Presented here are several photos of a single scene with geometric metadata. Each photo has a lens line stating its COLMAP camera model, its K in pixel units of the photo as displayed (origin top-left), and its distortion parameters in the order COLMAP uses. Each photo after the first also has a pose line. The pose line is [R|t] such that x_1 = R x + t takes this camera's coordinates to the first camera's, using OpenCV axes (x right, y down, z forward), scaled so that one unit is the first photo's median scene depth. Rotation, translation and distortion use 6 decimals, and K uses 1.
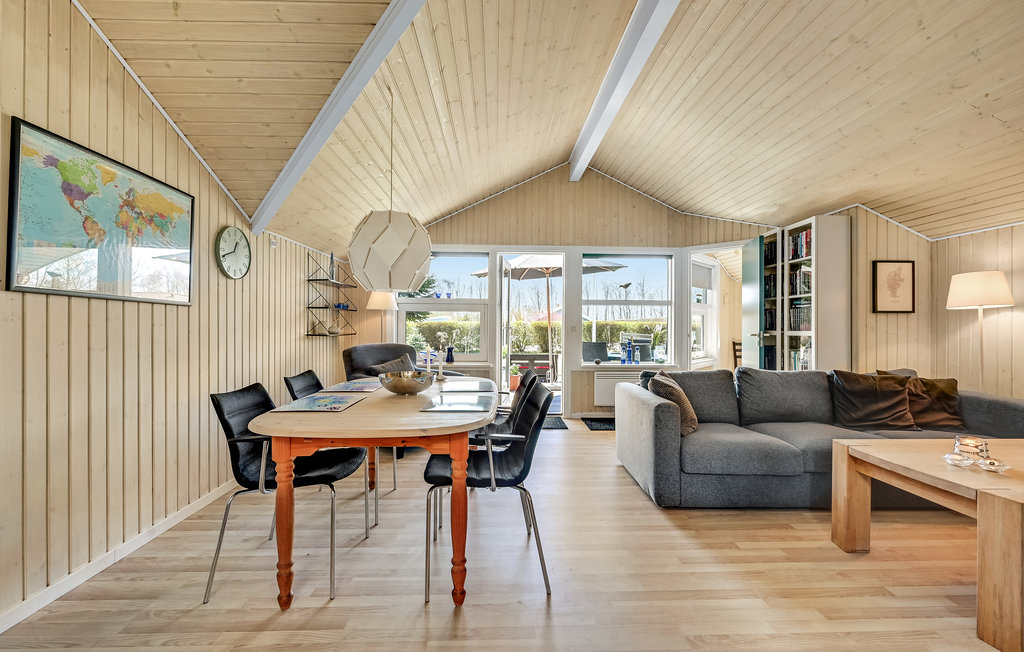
lens RADIAL K [[433.8, 0, 512.0], [0, 433.8, 326.0], [0, 0, 1]] dist [-0.000895, -0.000287]
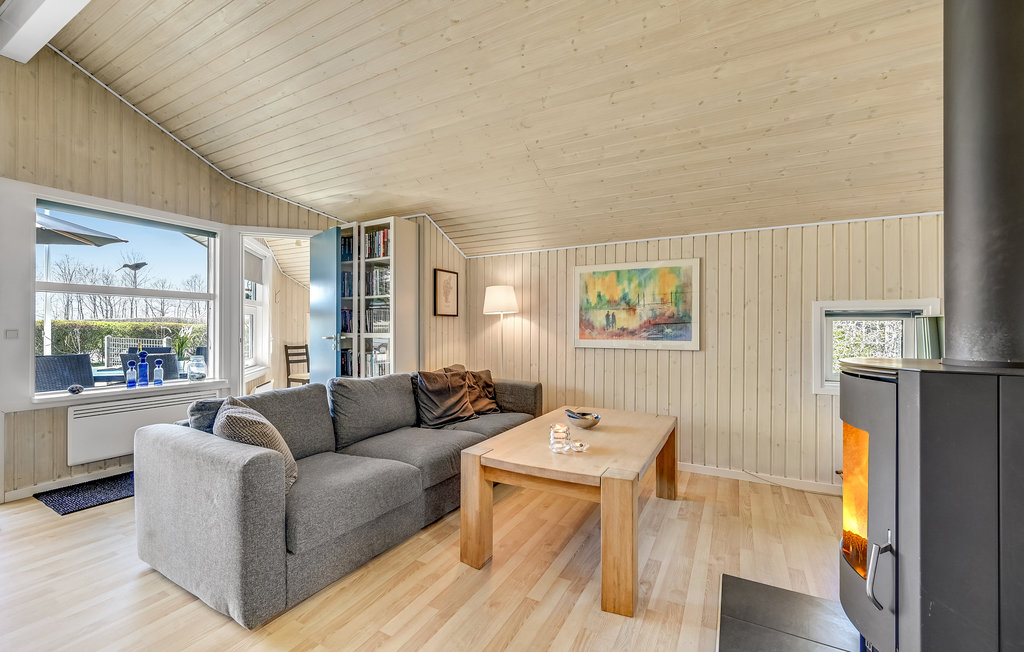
lens RADIAL K [[414.6, 0, 510.7], [0, 414.6, 327.3], [0, 0, 1]] dist [-0.000914, 0.000089]
pose [[0.508779, -0.002619, 0.860893, 0.019853], [0.001813, 0.999996, 0.001971, -0.002326], [-0.860896, 0.000558, 0.508781, 0.272756]]
